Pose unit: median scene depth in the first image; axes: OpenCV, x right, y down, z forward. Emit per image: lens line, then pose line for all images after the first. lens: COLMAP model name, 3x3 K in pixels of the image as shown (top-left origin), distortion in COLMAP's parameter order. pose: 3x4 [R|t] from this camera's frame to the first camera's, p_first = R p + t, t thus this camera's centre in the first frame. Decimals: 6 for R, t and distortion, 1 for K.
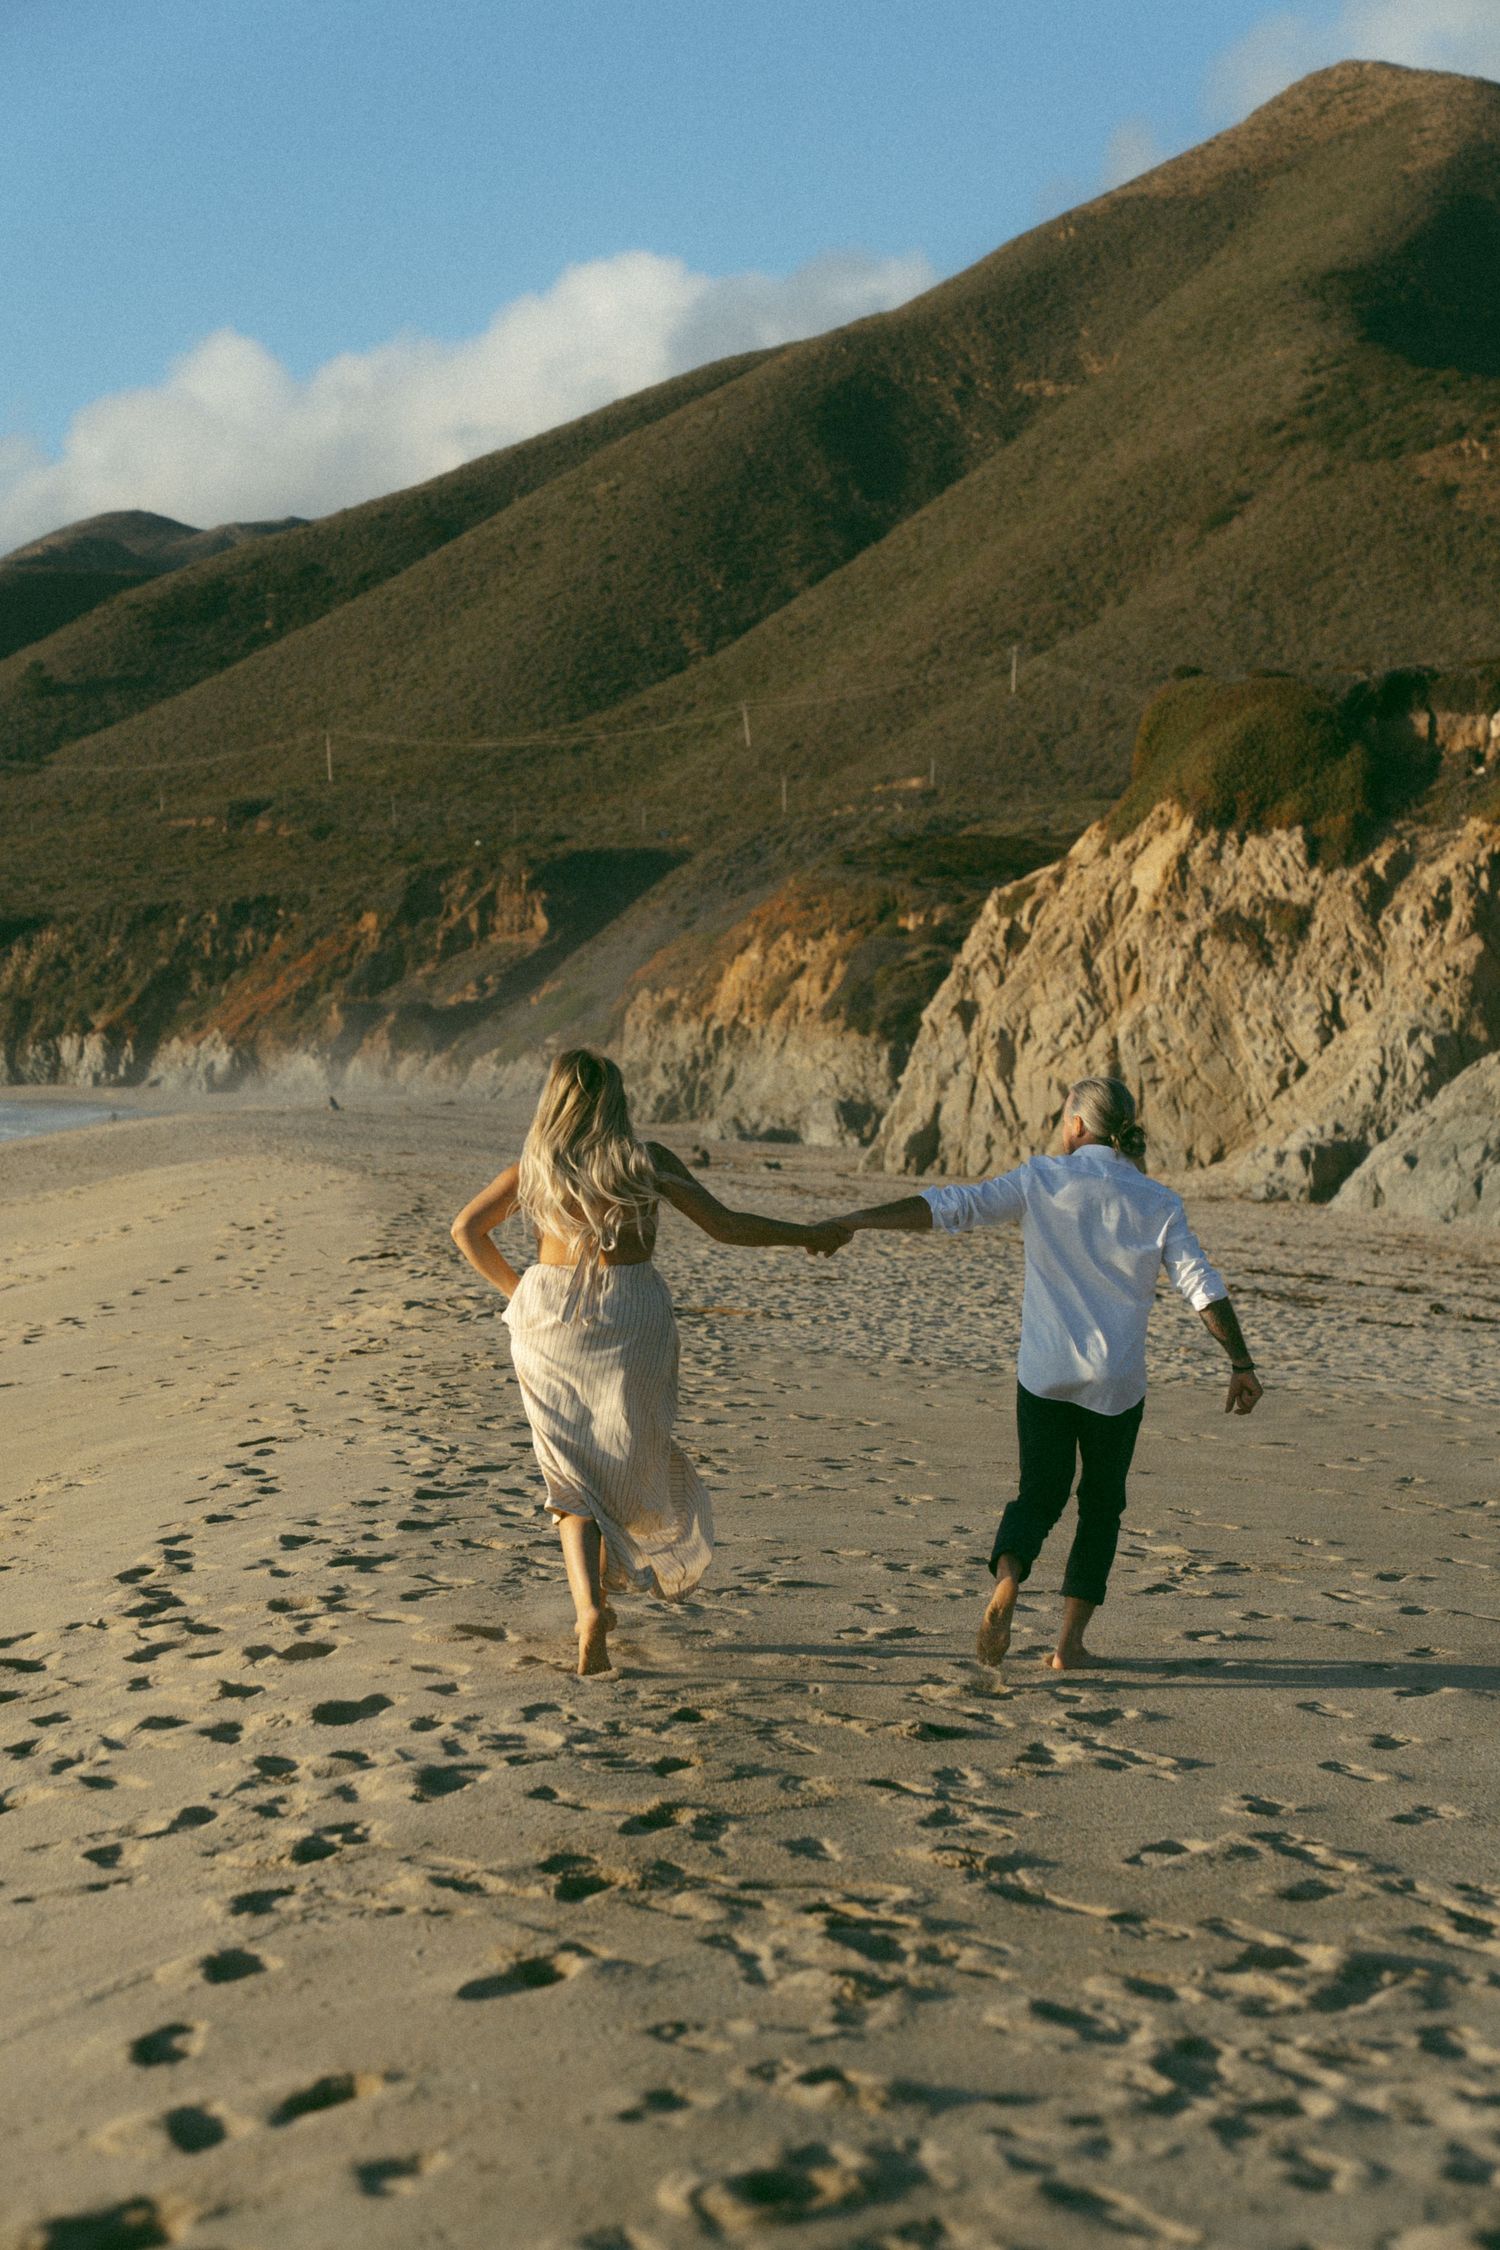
lens RADIAL K [[4479.3, 0, 753.4], [0, 4479.3, 1125.1], [0, 0, 1]] dist [-0.045964, 0.000000]
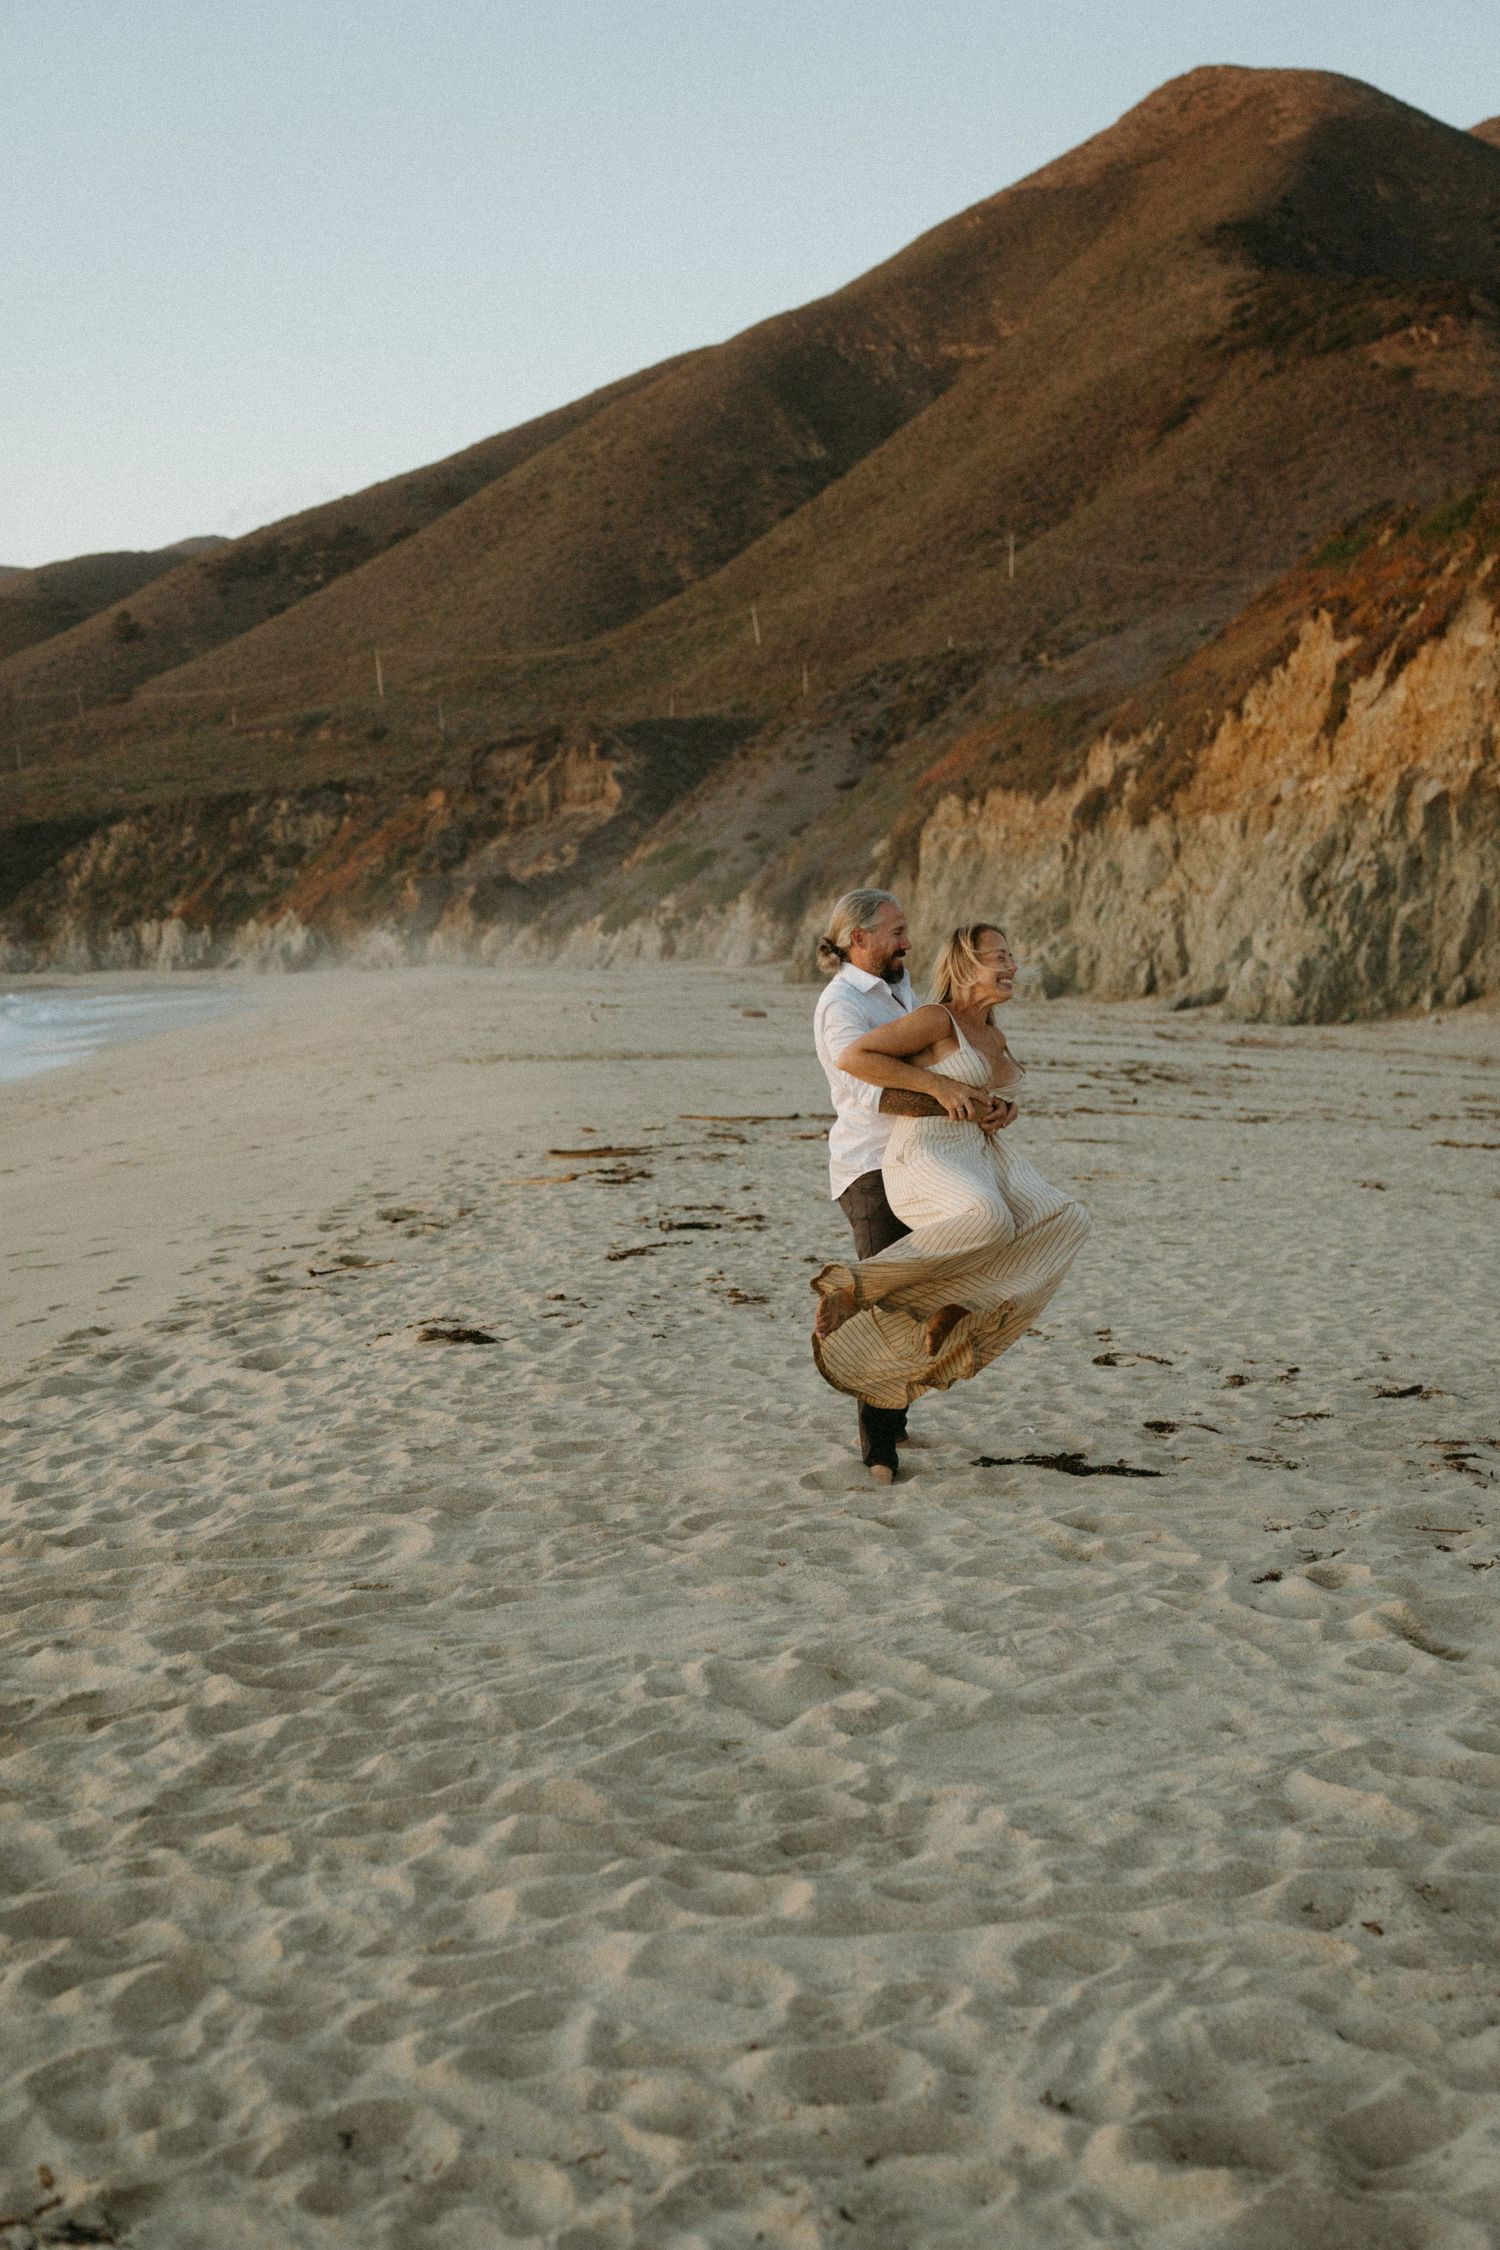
lens RADIAL K [[3131.7, 0, 742.5], [0, 3131.7, 1127.3], [0, 0, 1]] dist [0.173567, 0.000000]
pose [[0.999154, -0.035815, 0.020211, -0.025265], [0.034813, 0.998245, 0.047909, -0.002090], [-0.021892, -0.047165, 0.998647, 0.211858]]
